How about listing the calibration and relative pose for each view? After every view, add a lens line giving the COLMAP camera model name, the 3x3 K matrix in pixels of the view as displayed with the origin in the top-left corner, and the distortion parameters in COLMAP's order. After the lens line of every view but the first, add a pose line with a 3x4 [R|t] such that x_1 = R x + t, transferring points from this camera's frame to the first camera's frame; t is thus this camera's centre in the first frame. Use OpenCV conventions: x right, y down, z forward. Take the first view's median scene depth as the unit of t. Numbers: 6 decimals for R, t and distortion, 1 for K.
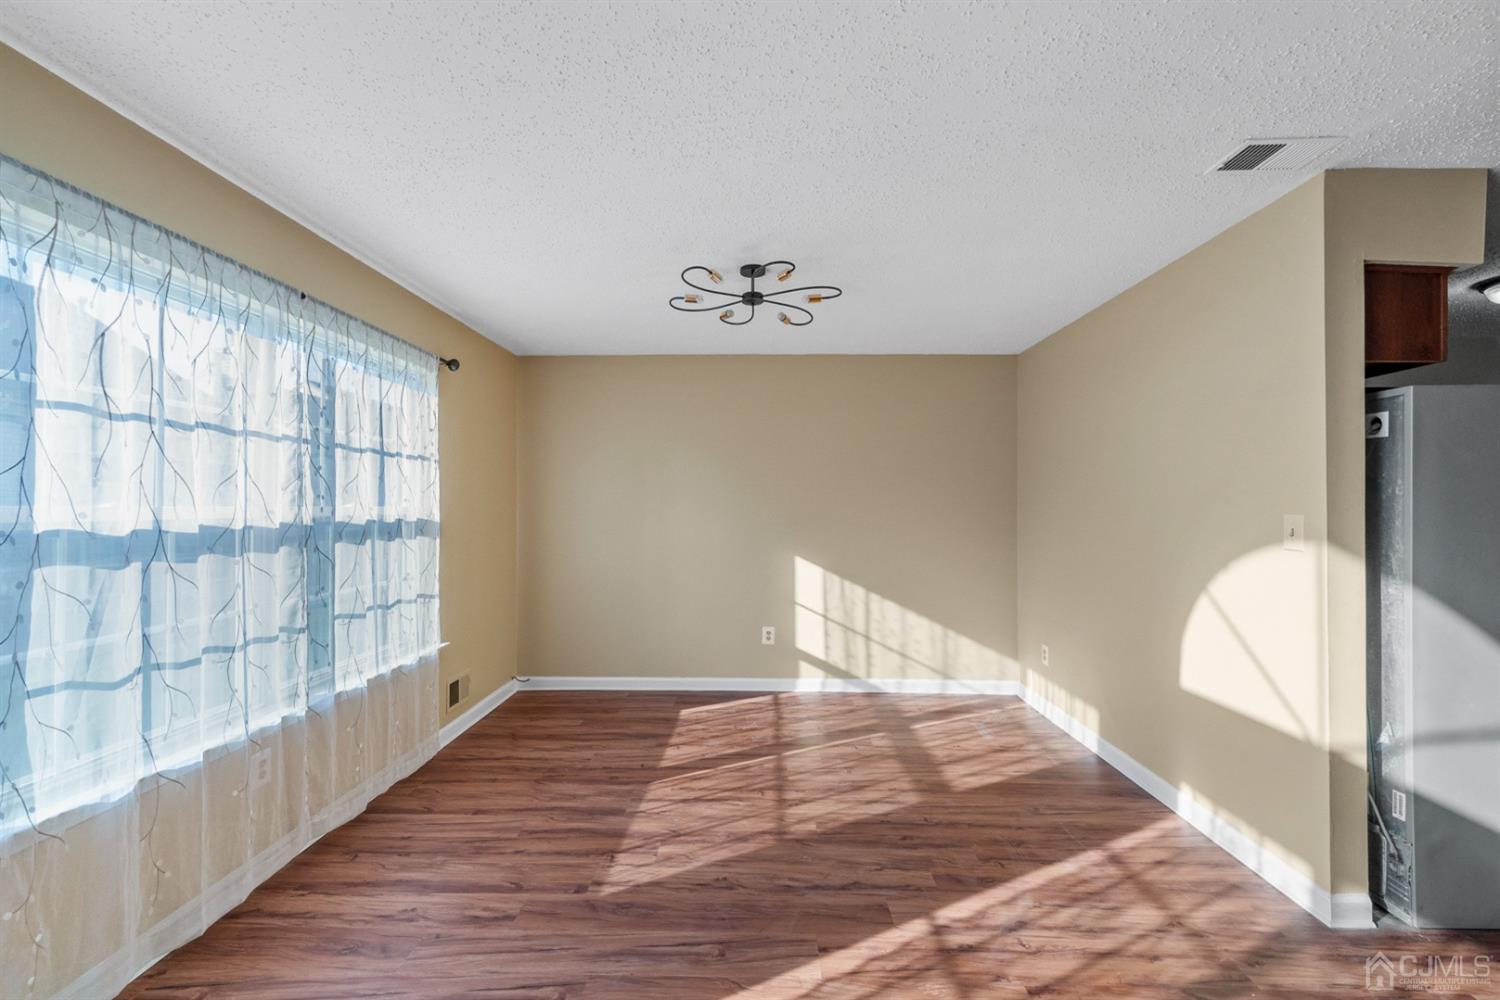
lens RADIAL K [[608.5, 0, 752.2], [0, 608.5, 504.3], [0, 0, 1]] dist [-0.000643, -0.000088]
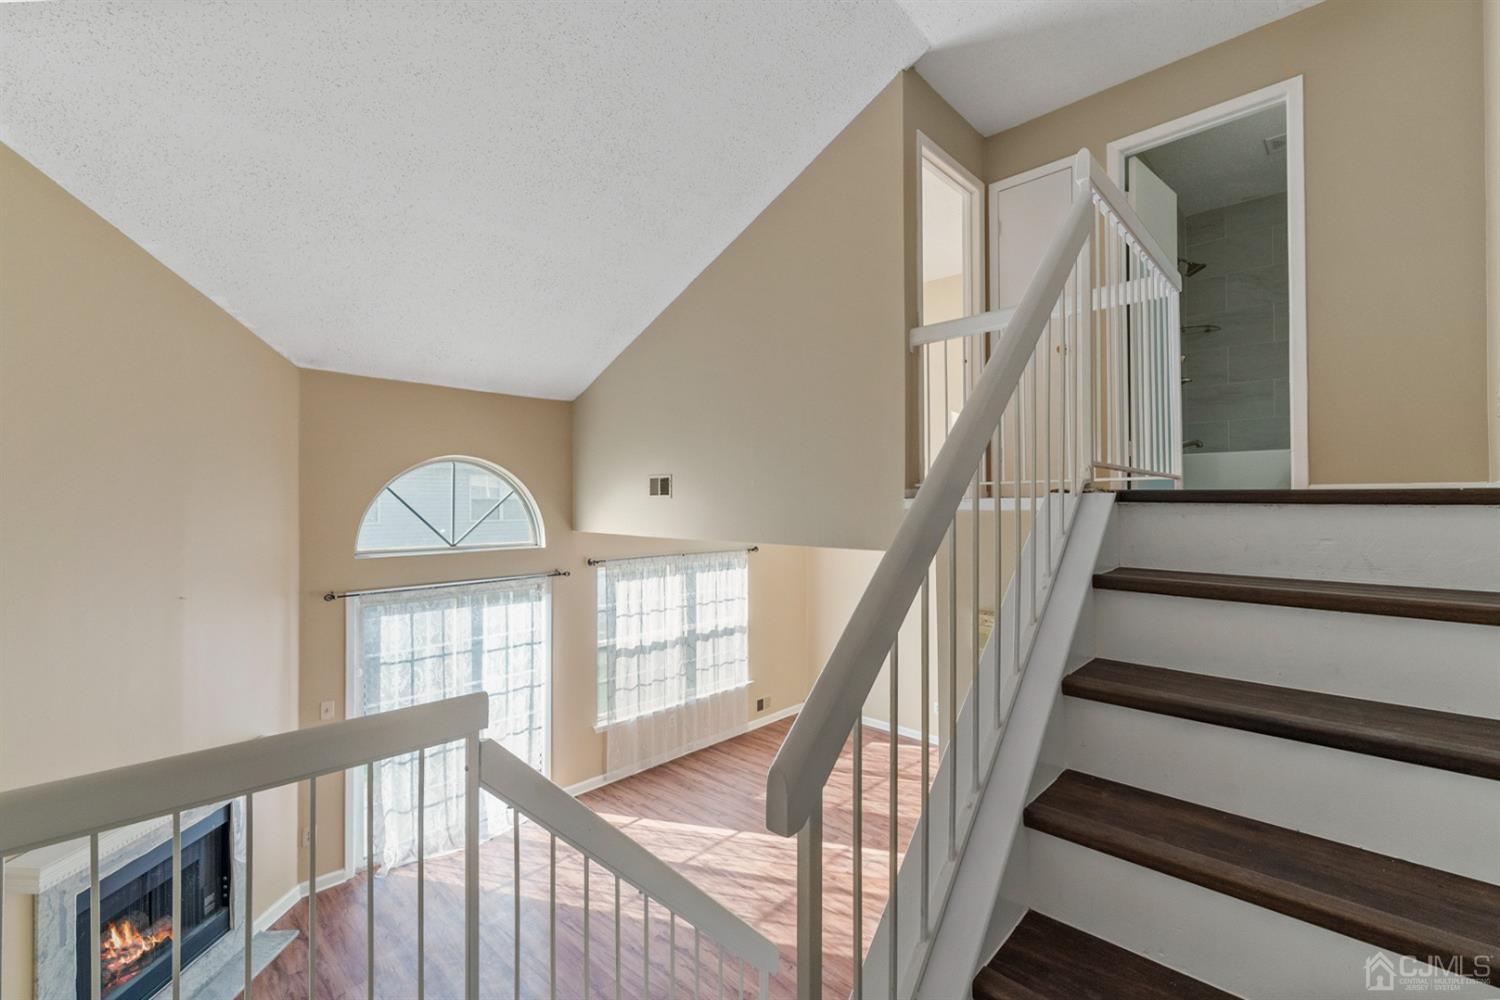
lens RADIAL K [[634.2, 0, 750.0], [0, 634.2, 500.0], [0, 0, 1]] dist [-0.002711, -0.000494]
pose [[0.731934, -0.005115, -0.681356, 1.526931], [0.004744, 0.999986, -0.002410, -0.609270], [0.681359, -0.001469, 0.731948, -0.960218]]
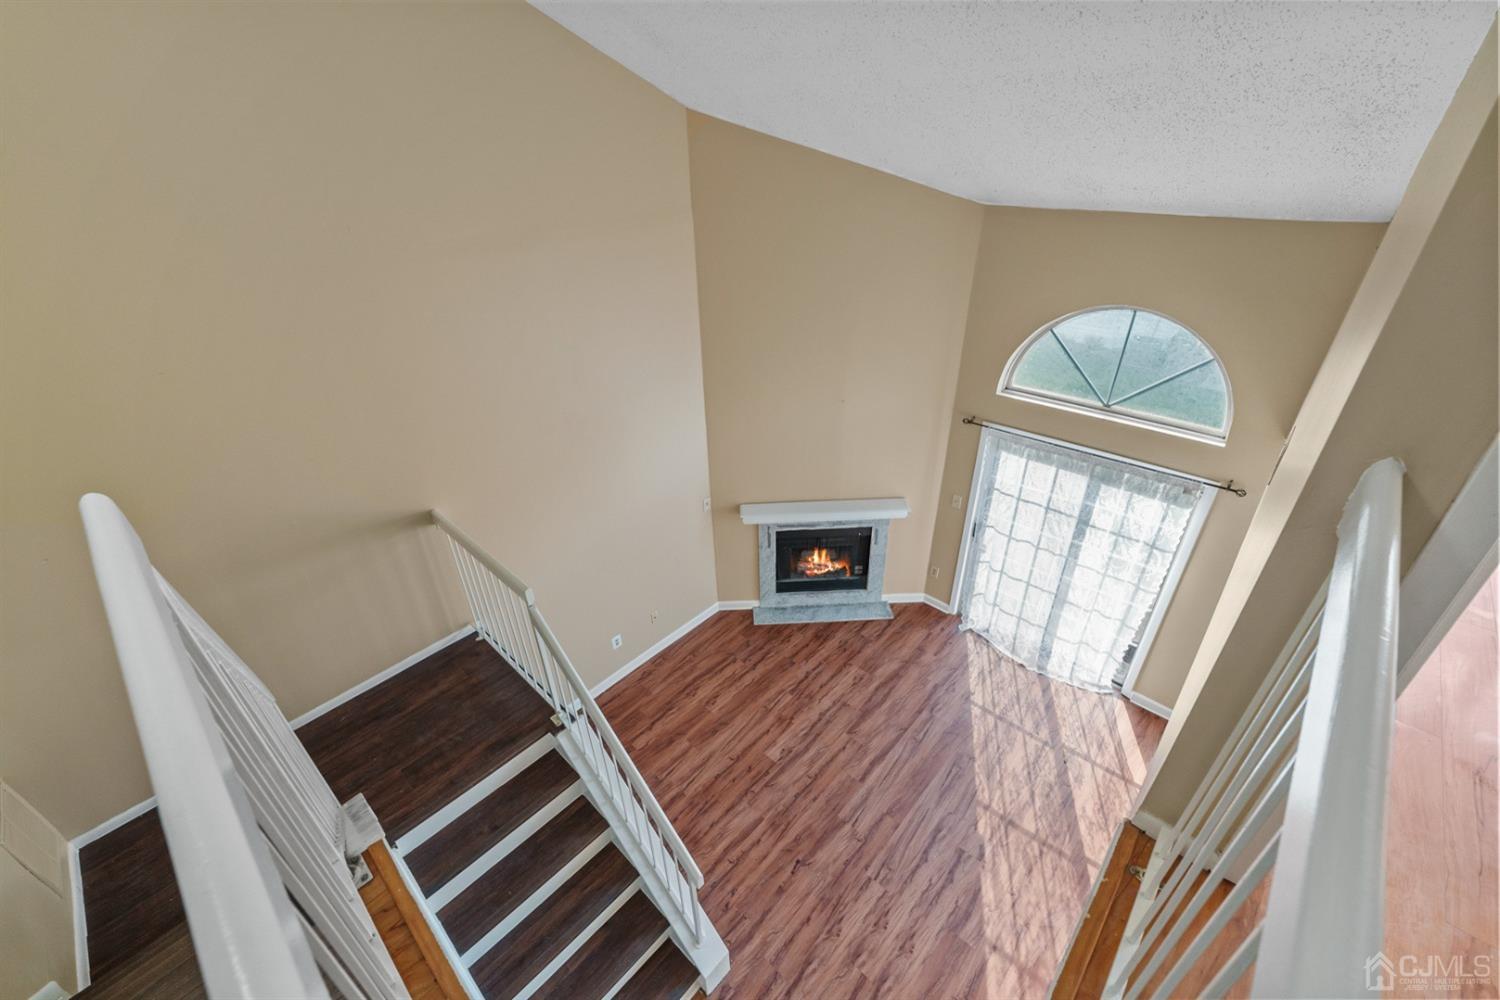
lens RADIAL K [[605.1, 0, 750.0], [0, 605.1, 500.0], [0, 0, 1]] dist [0.002007, 0.000076]
pose [[-0.675976, 0.394409, -0.622494, 1.261071], [0.030066, 0.858776, 0.511467, -1.231885], [0.736310, 0.327024, -0.592371, 0.420305]]
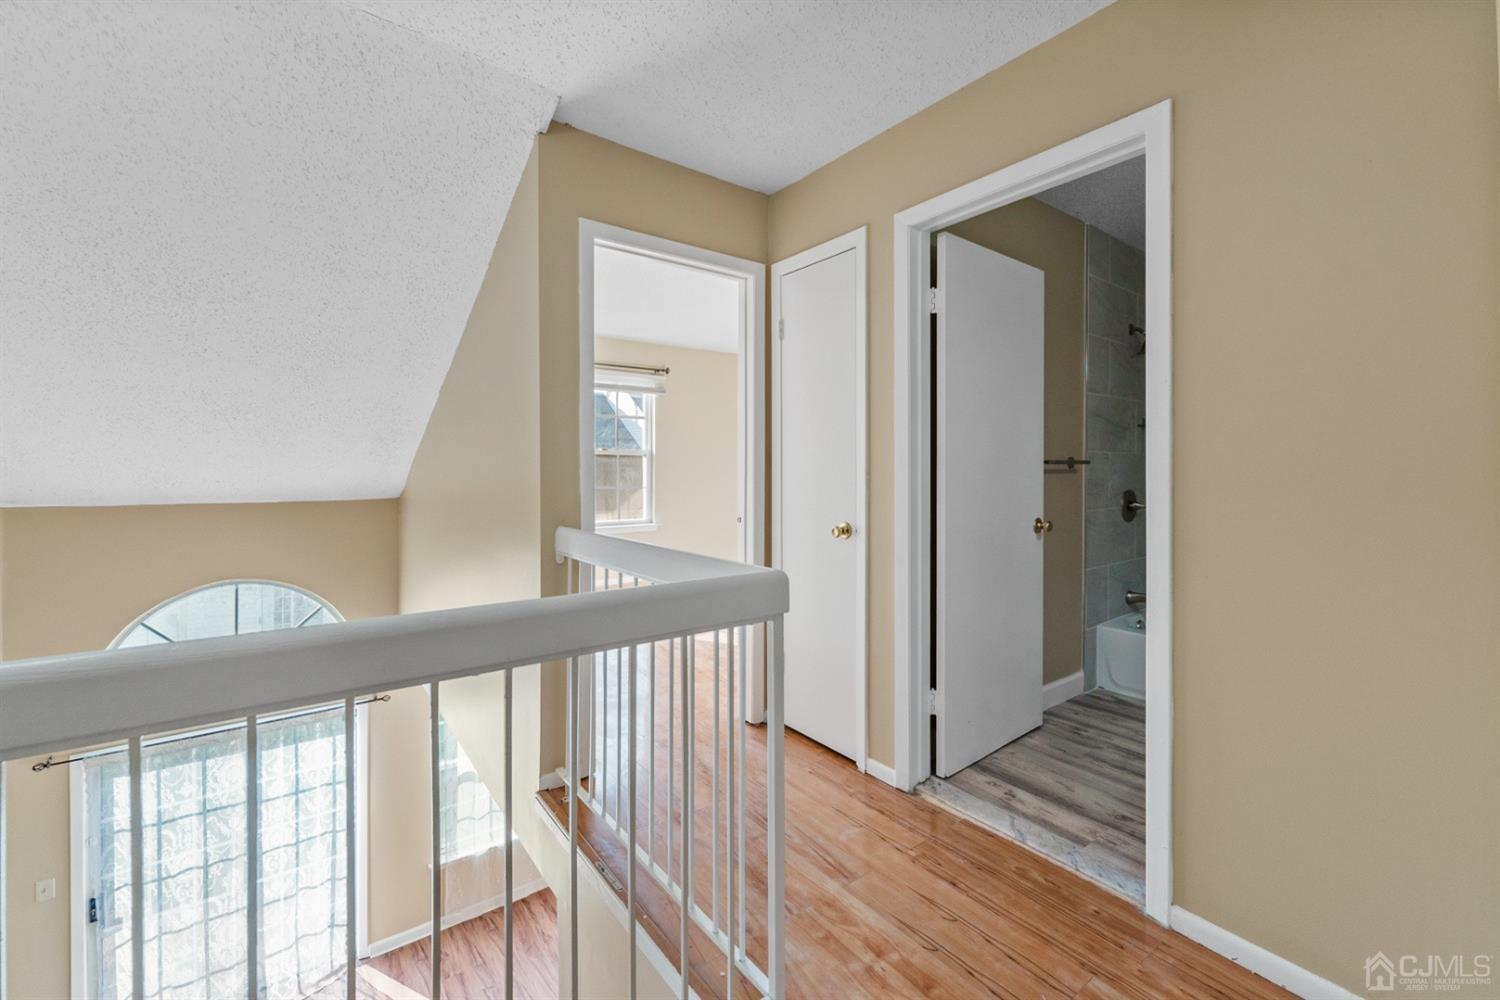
lens RADIAL K [[610.3, 0, 742.0], [0, 610.3, 473.4], [0, 0, 1]] dist [-0.000597, -0.000224]
pose [[0.612730, 0.004277, -0.790280, 1.718877], [-0.000019, 0.999985, 0.005397, -1.131635], [0.790292, -0.003292, 0.612722, 0.096947]]
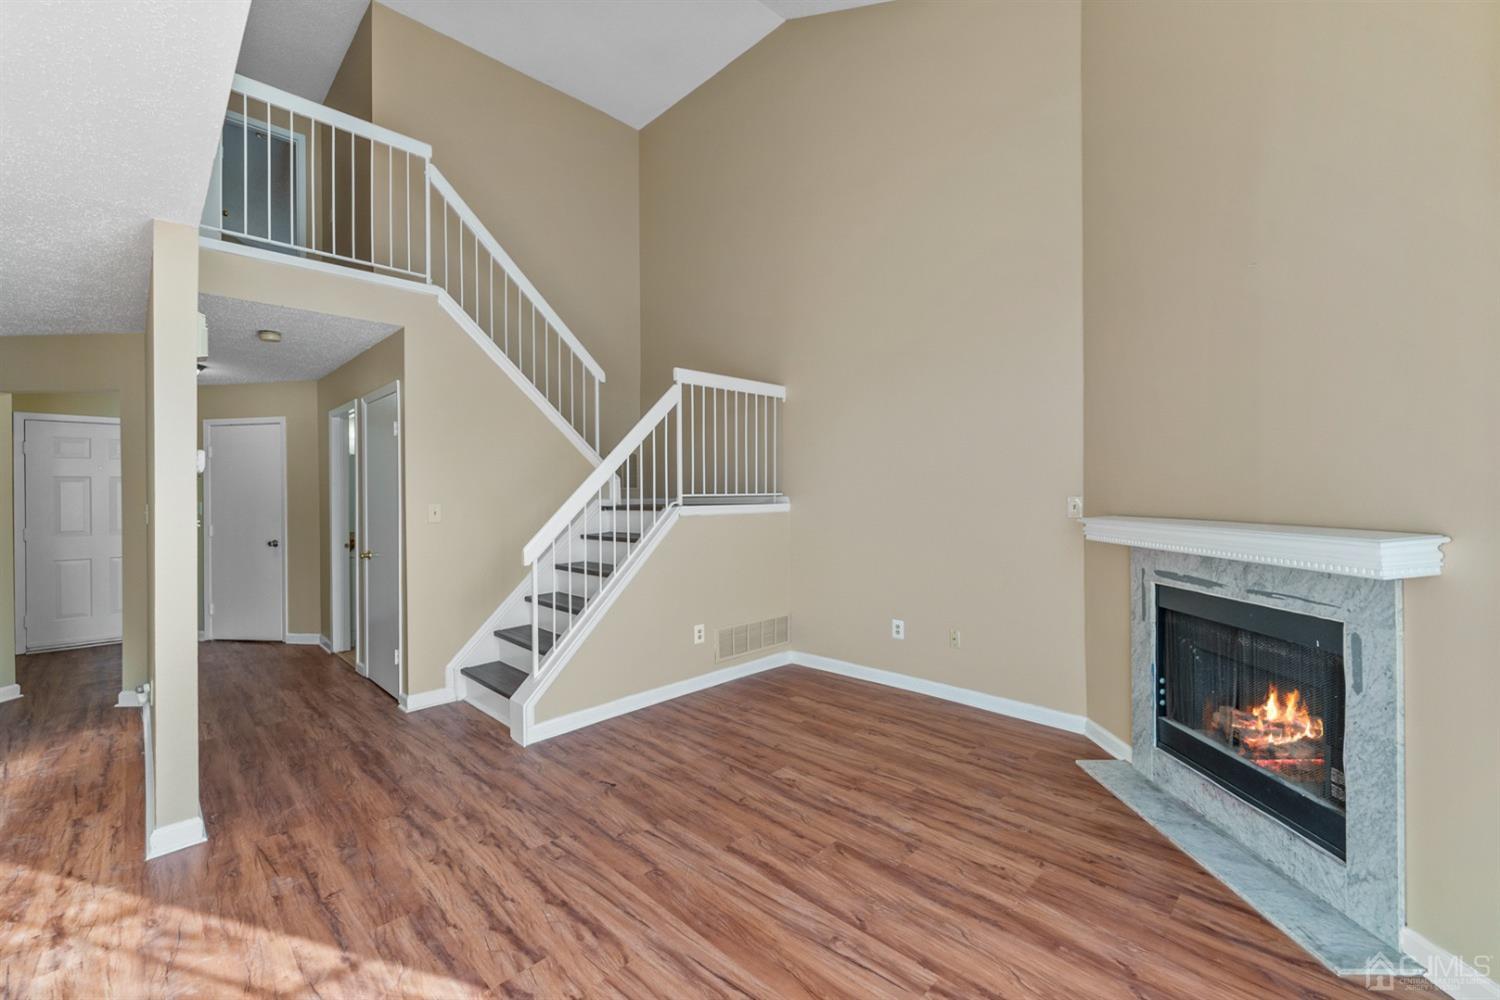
lens RADIAL K [[616.4, 0, 747.0], [0, 616.4, 496.3], [0, 0, 1]] dist [0.000180, -0.000194]
pose [[-0.713500, 0.006156, 0.700628, -0.637084], [0.007648, 0.999970, -0.000998, -0.004190], [-0.700613, 0.004646, -0.713526, 0.541243]]
